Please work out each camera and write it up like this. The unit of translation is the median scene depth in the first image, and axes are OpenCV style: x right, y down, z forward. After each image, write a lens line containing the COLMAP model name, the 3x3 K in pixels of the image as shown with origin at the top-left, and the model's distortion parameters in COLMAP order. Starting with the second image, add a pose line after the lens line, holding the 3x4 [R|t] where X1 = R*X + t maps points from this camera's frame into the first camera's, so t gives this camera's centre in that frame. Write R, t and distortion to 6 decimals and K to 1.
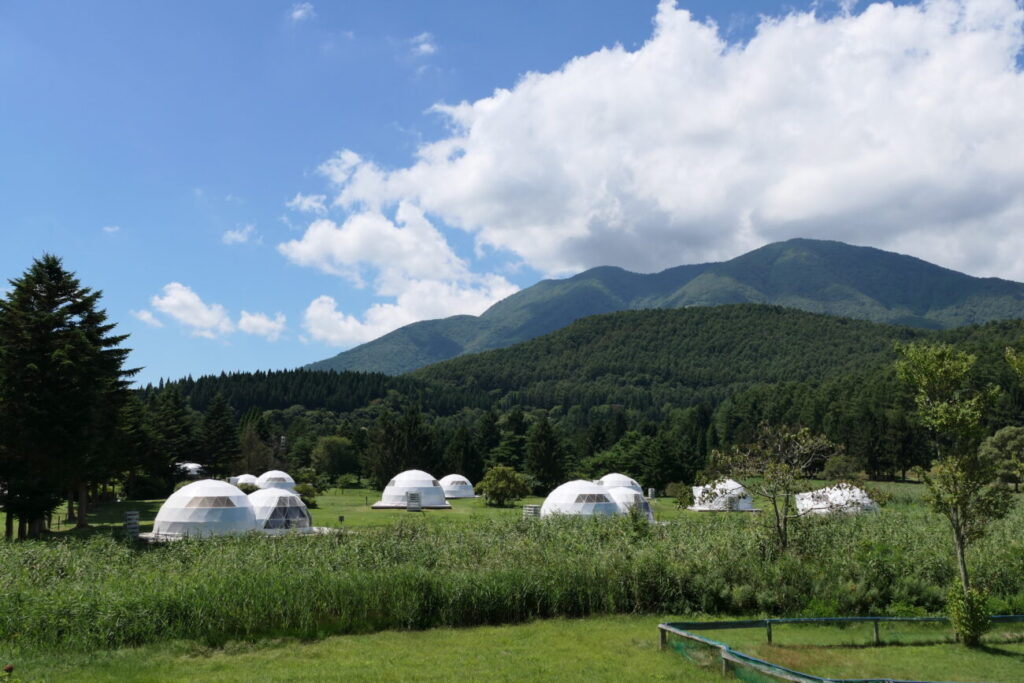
lens RADIAL K [[905.1, 0, 510.0], [0, 905.1, 337.7], [0, 0, 1]] dist [-0.015782, -0.003925]
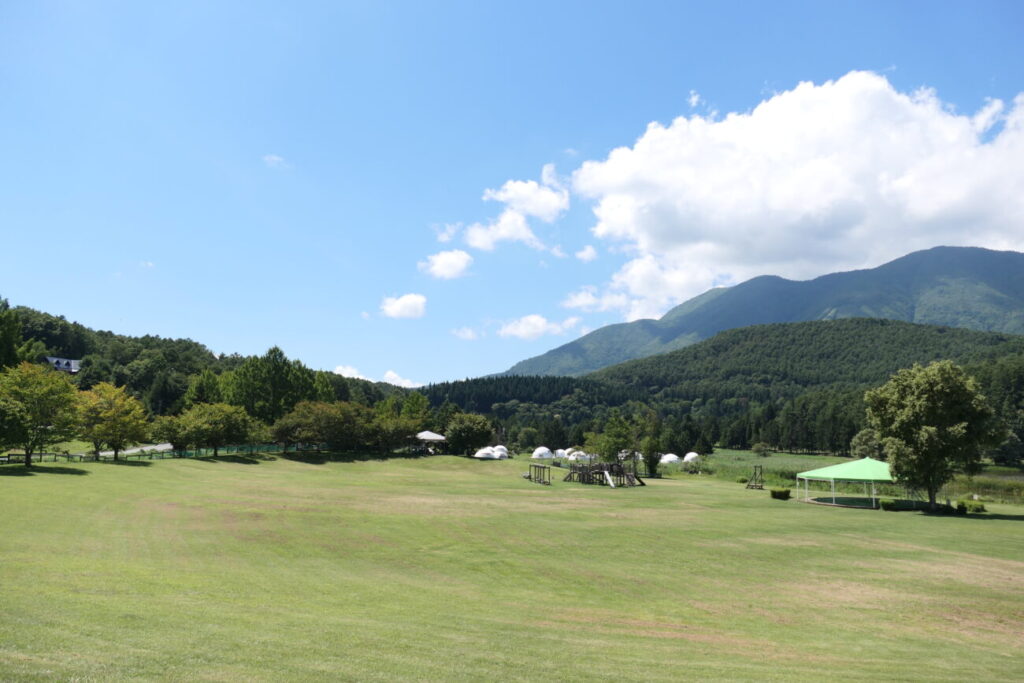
lens RADIAL K [[736.1, 0, 513.4], [0, 736.1, 342.8], [0, 0, 1]] dist [-0.009086, 0.011923]
pose [[0.972251, -0.013872, -0.233528, 0.039945], [0.016460, 0.999823, 0.009138, -0.024221], [0.233360, -0.012728, 0.972307, -0.151936]]
